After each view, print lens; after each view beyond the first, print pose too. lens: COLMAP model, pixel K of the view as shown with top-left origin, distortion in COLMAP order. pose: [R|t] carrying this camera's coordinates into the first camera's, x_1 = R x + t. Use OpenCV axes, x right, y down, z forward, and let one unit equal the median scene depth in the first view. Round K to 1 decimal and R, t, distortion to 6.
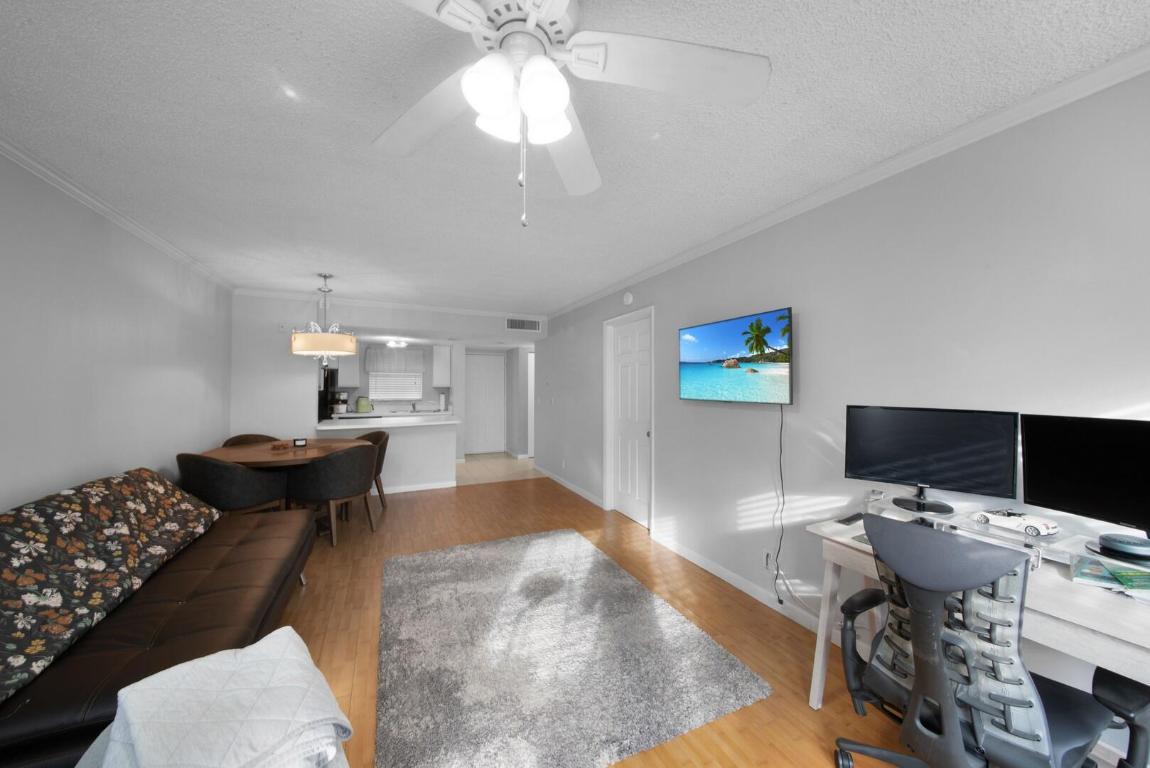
lens RADIAL K [[408.2, 0, 575.0], [0, 408.2, 384.0], [0, 0, 1]] dist [-0.000059, -0.000026]
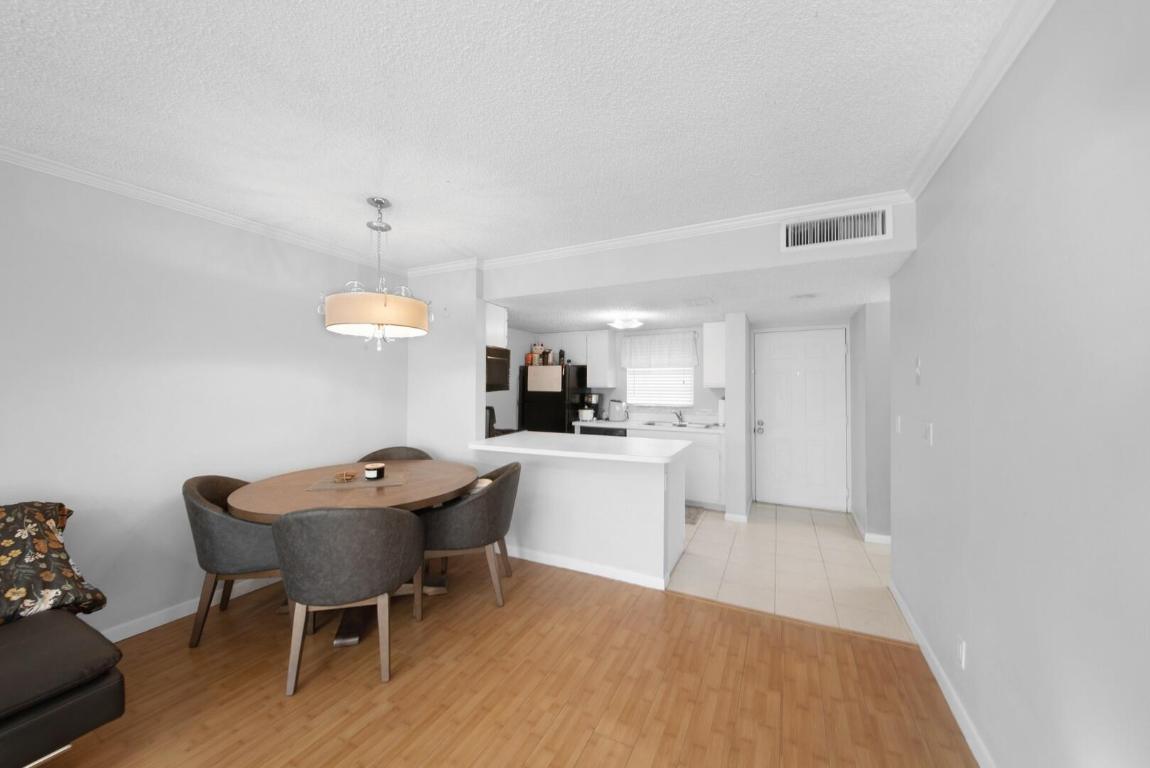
lens RADIAL K [[408.2, 0, 575.0], [0, 408.2, 384.0], [0, 0, 1]] dist [-0.000059, -0.000026]
pose [[0.623439, -0.000153, -0.781872, 0.027204], [-0.002693, 0.999994, -0.002344, 0.003377], [0.781868, 0.003567, 0.623434, 0.578037]]
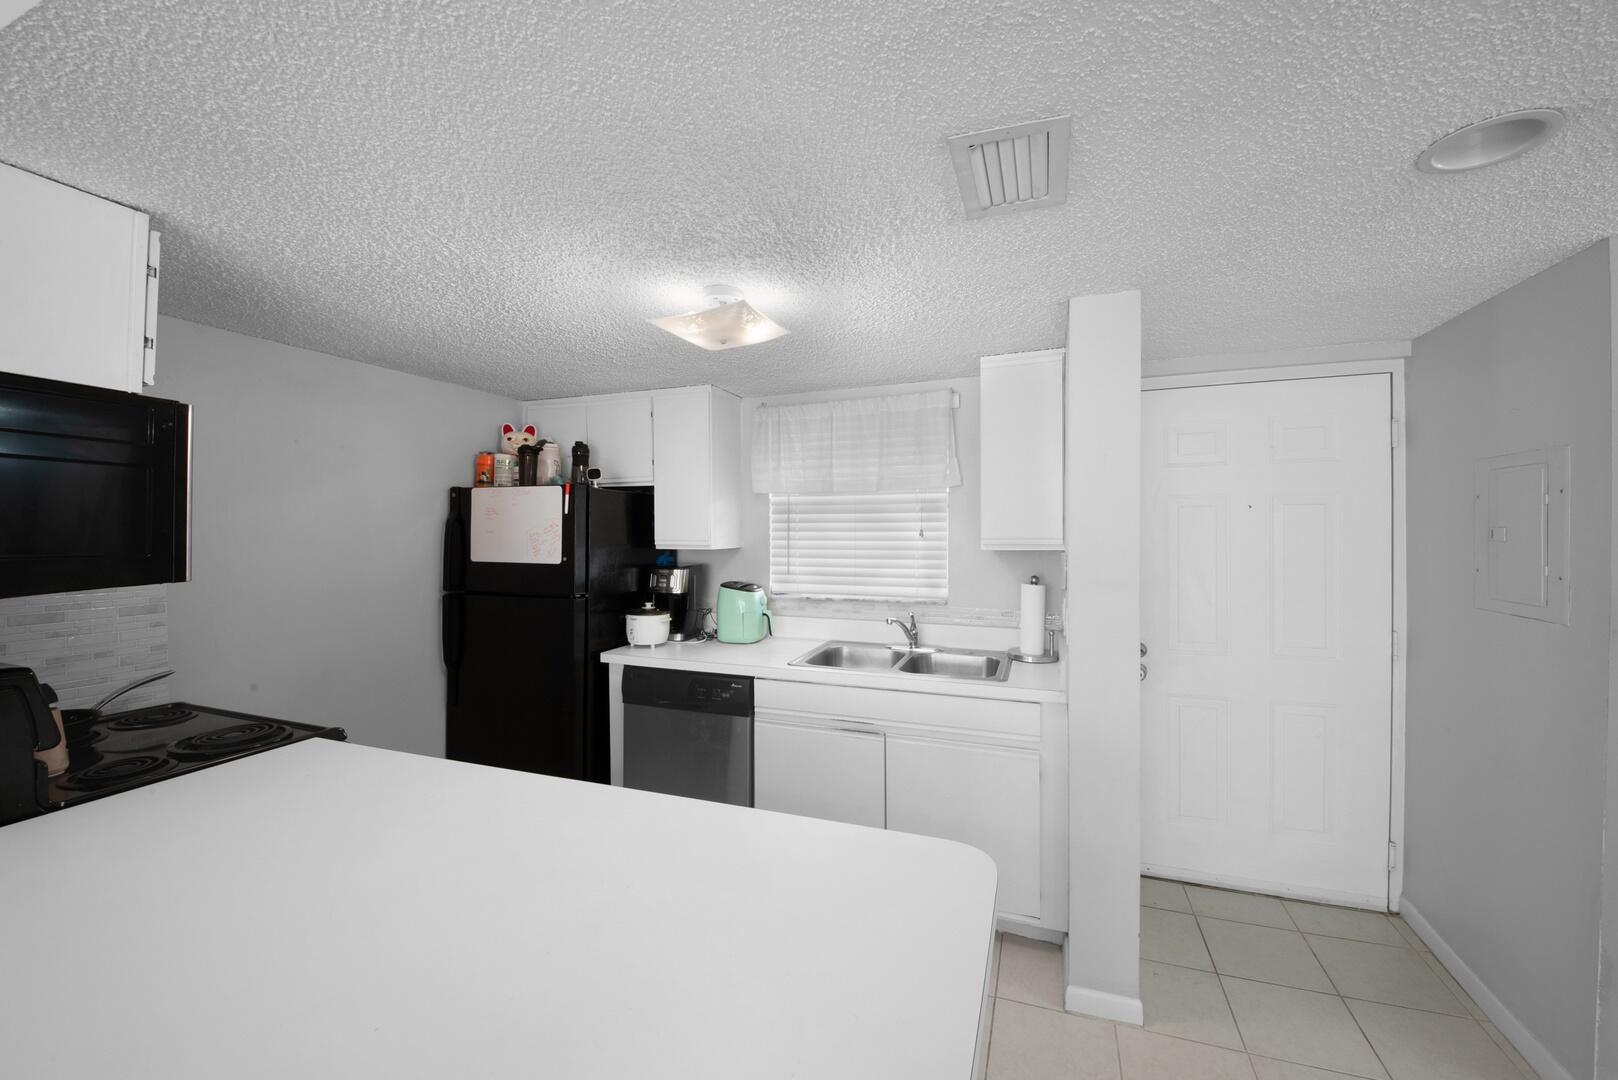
lens RADIAL K [[638.1, 0, 847.2], [0, 638.1, 536.7], [0, 0, 1]] dist [0.000425, -0.000149]
pose [[0.741840, 0.000022, -0.670577, -0.224848], [0.004761, 0.999975, 0.005299, -0.003063], [0.670560, -0.007124, 0.741821, 0.904466]]
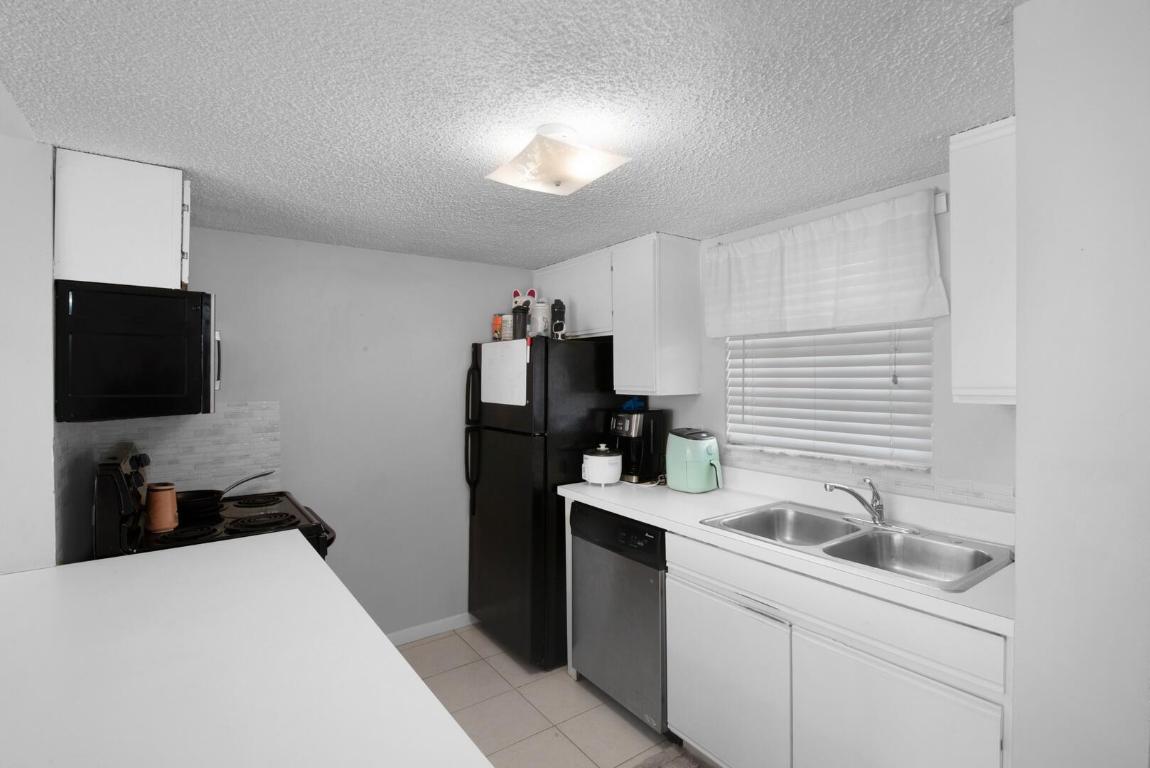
lens RADIAL K [[570.3, 0, 575.0], [0, 570.3, 384.0], [0, 0, 1]] dist [0.020711, -0.000602]
pose [[0.214096, 0.004819, -0.976801, -0.212092], [0.005725, 0.999964, 0.006188, -0.003278], [0.976796, -0.006917, 0.214060, 1.045000]]
